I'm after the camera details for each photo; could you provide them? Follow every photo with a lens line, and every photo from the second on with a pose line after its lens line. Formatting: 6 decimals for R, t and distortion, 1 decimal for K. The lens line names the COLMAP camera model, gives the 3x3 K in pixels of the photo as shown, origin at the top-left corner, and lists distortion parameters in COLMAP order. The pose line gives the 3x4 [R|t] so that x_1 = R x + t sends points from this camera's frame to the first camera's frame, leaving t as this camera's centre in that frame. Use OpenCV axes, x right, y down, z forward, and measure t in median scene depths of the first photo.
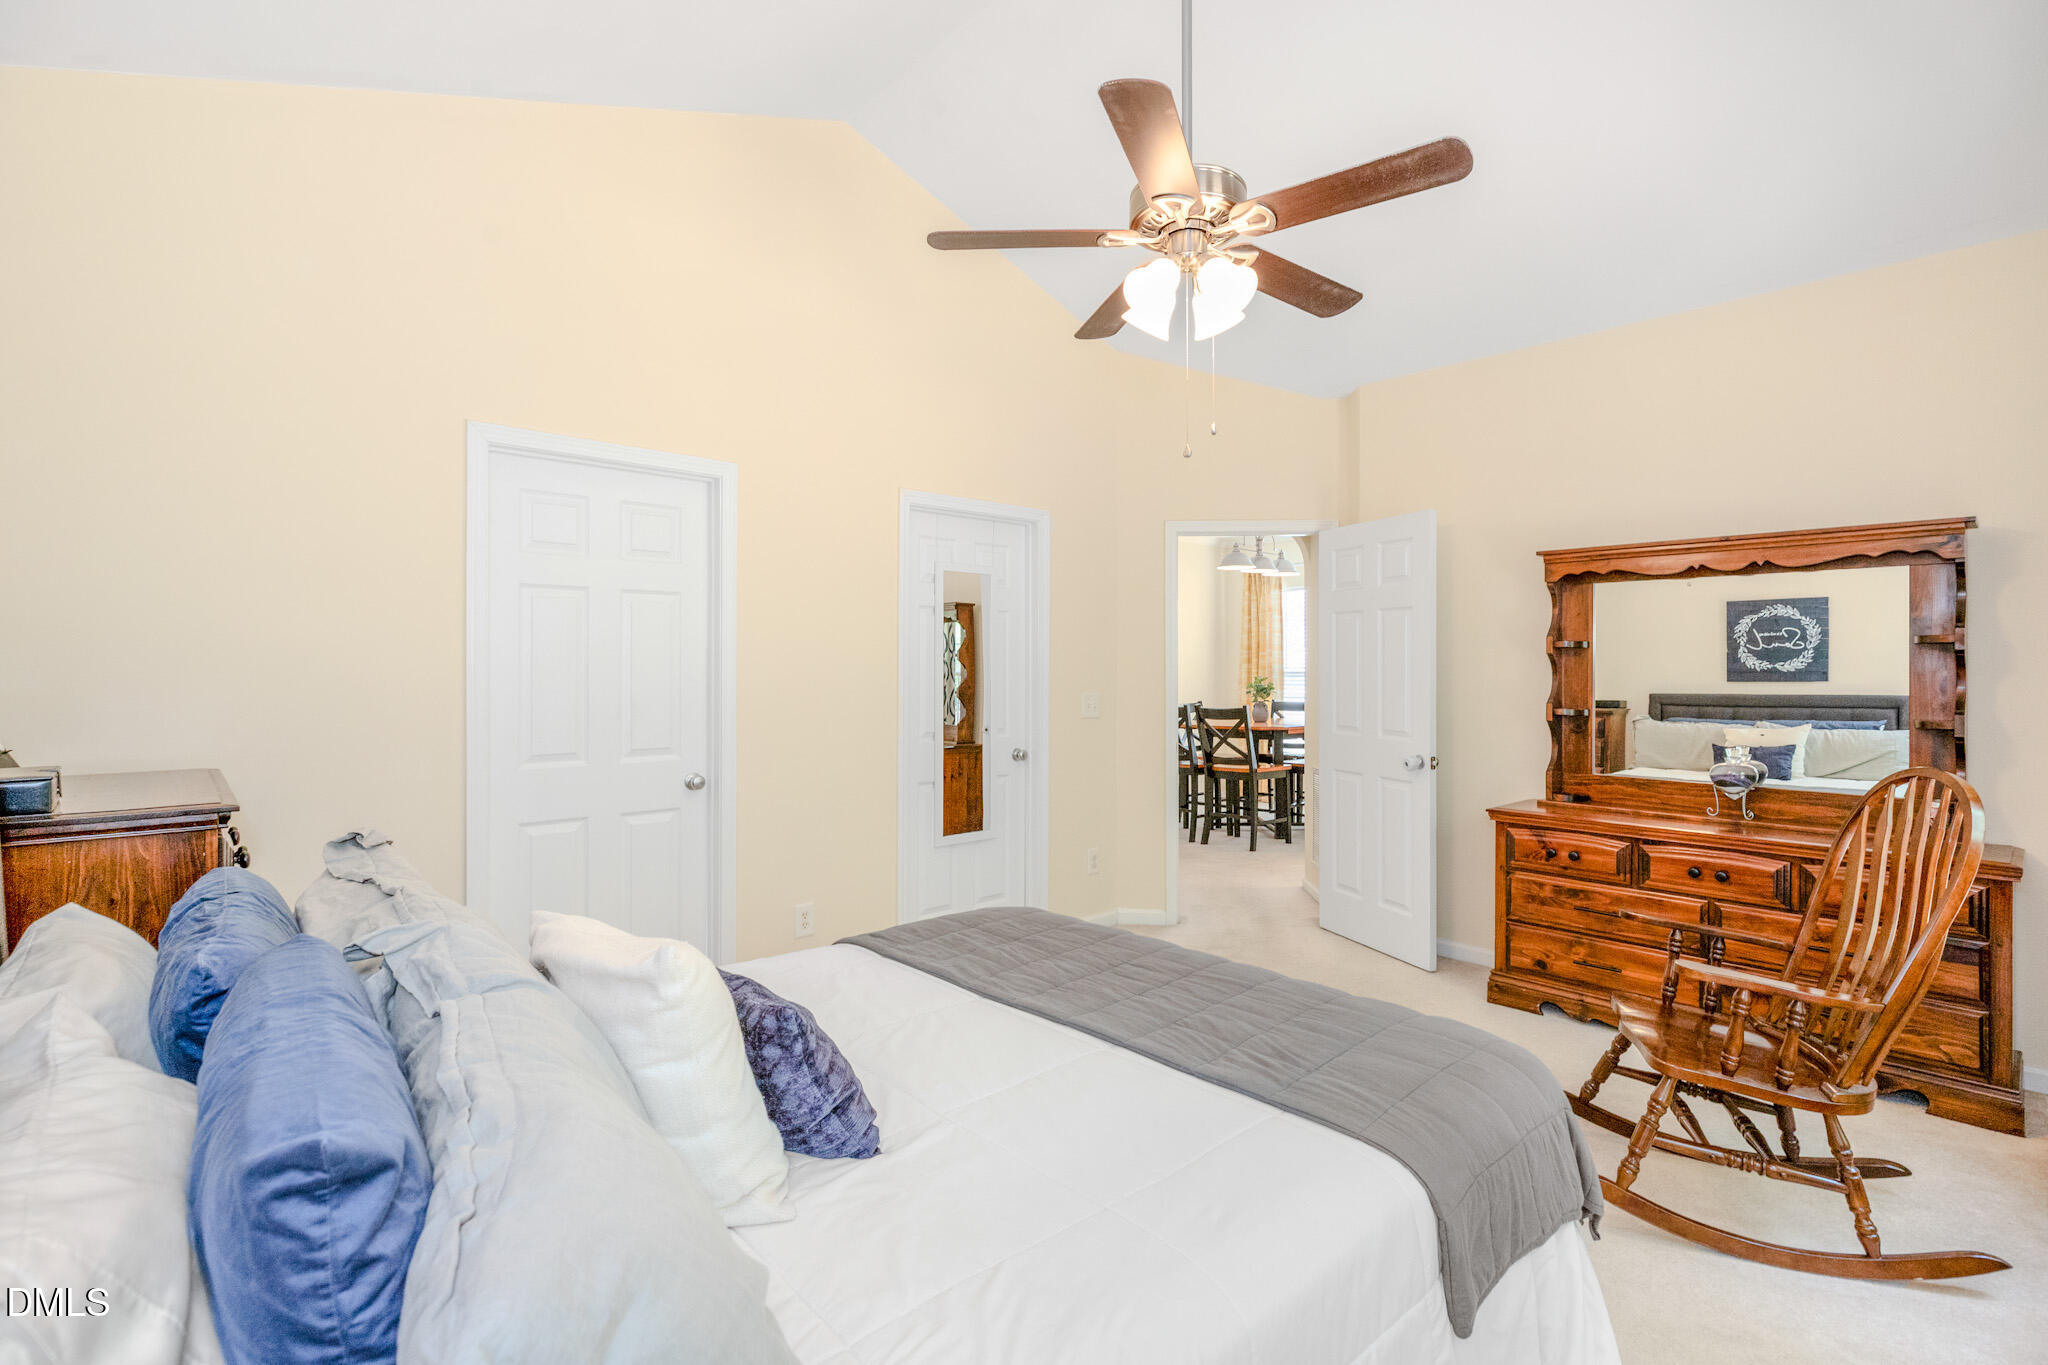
lens RADIAL K [[933.4, 0, 1019.7], [0, 933.4, 668.4], [0, 0, 1]] dist [0.000897, -0.000022]
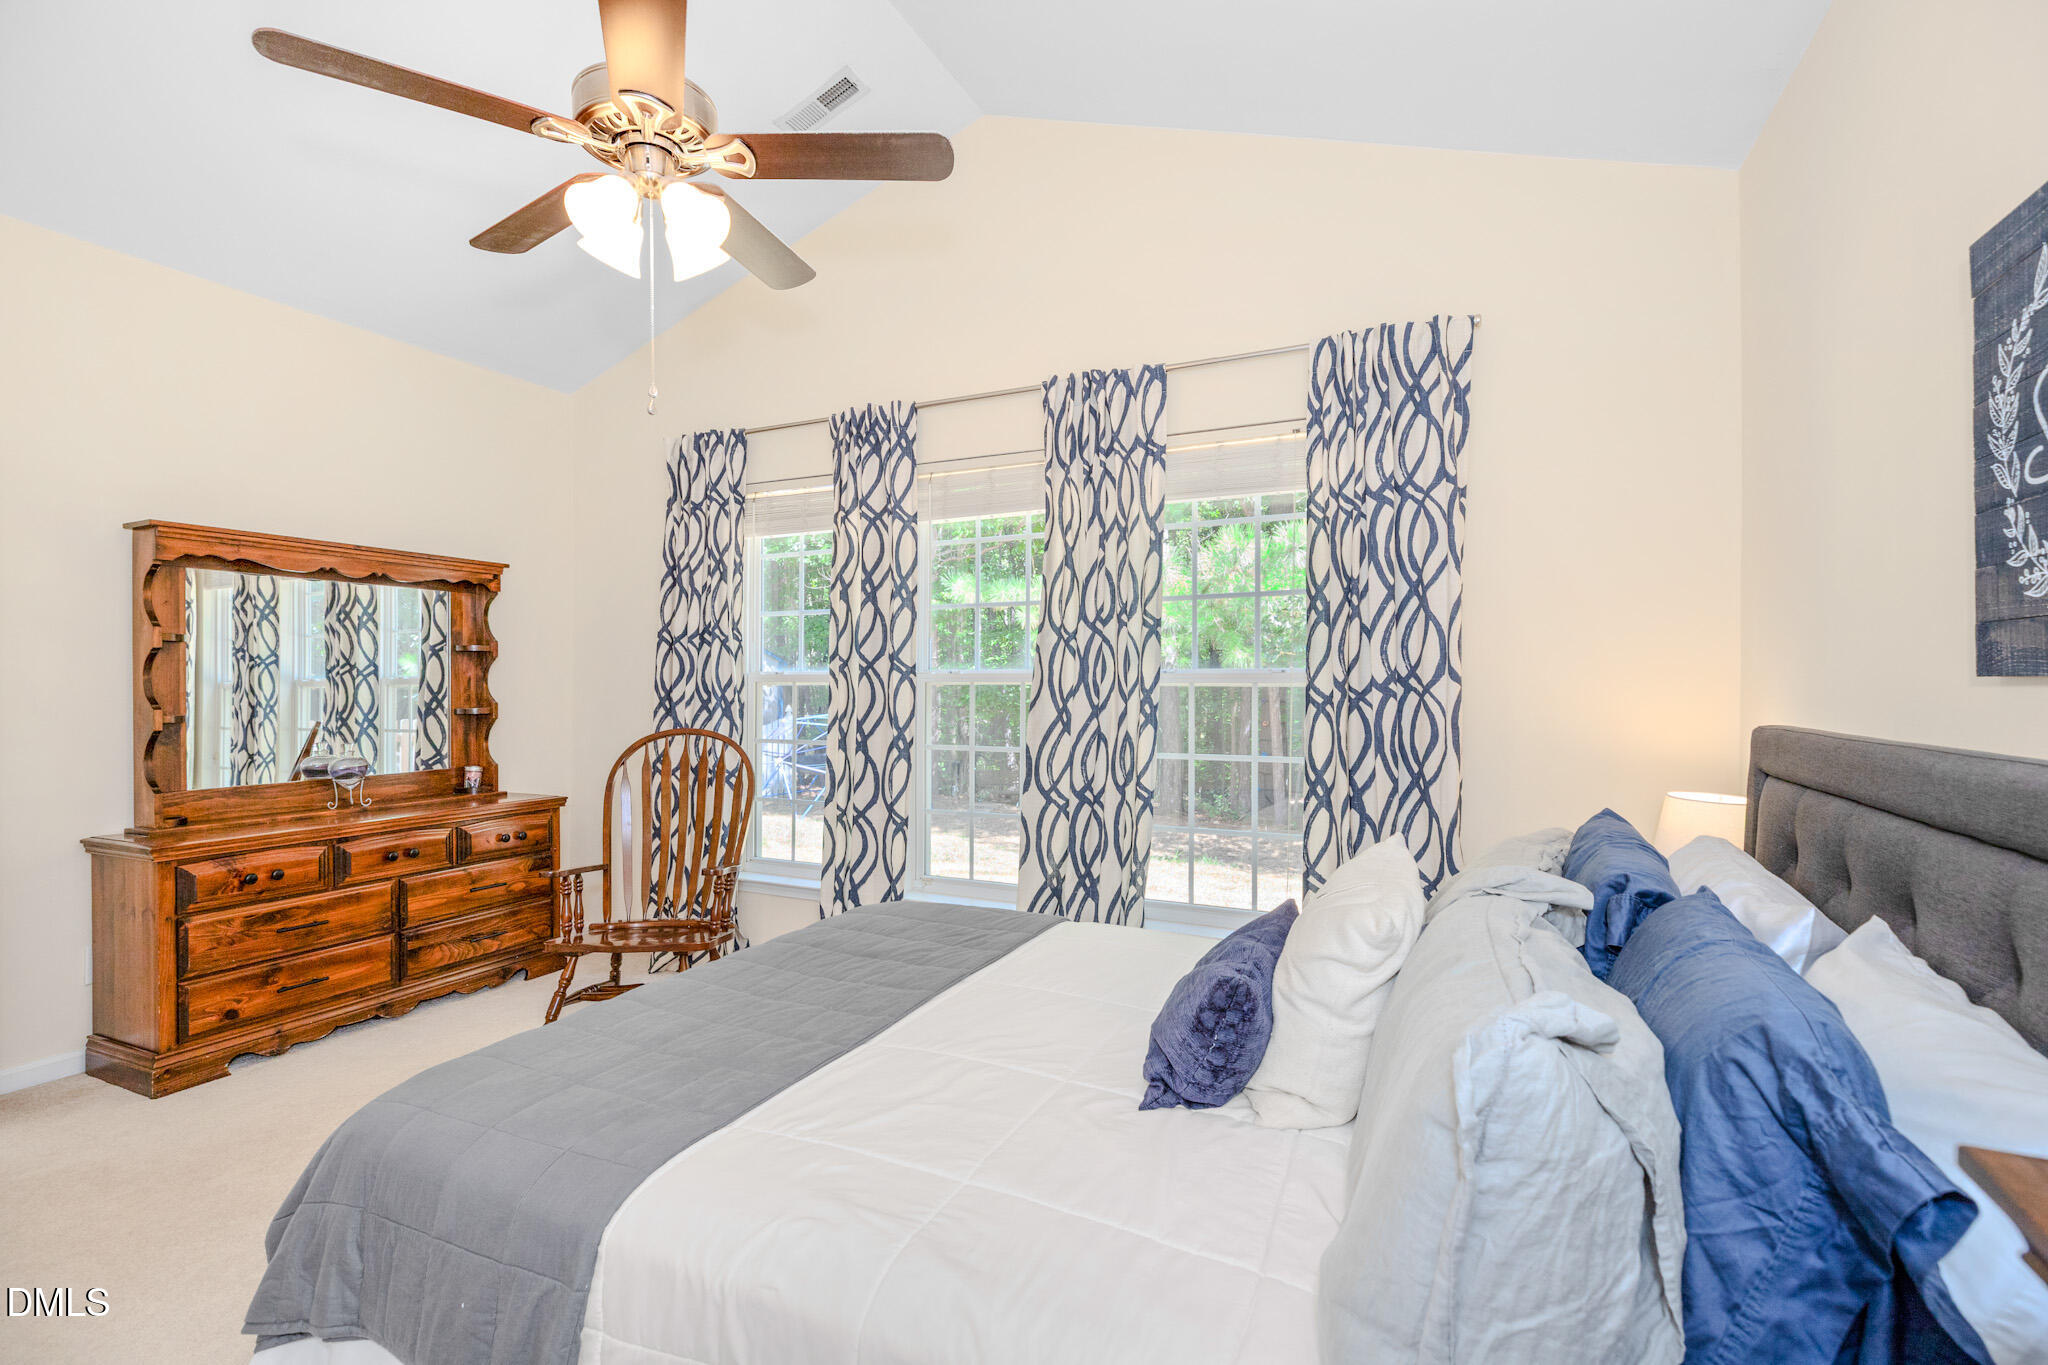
lens RADIAL K [[933.4, 0, 1019.7], [0, 933.4, 668.4], [0, 0, 1]] dist [0.000897, -0.000022]
pose [[-0.373956, 0.004290, 0.927437, -0.526608], [-0.007709, 0.999940, -0.007734, 0.002547], [-0.927415, -0.010041, -0.373900, 0.688466]]
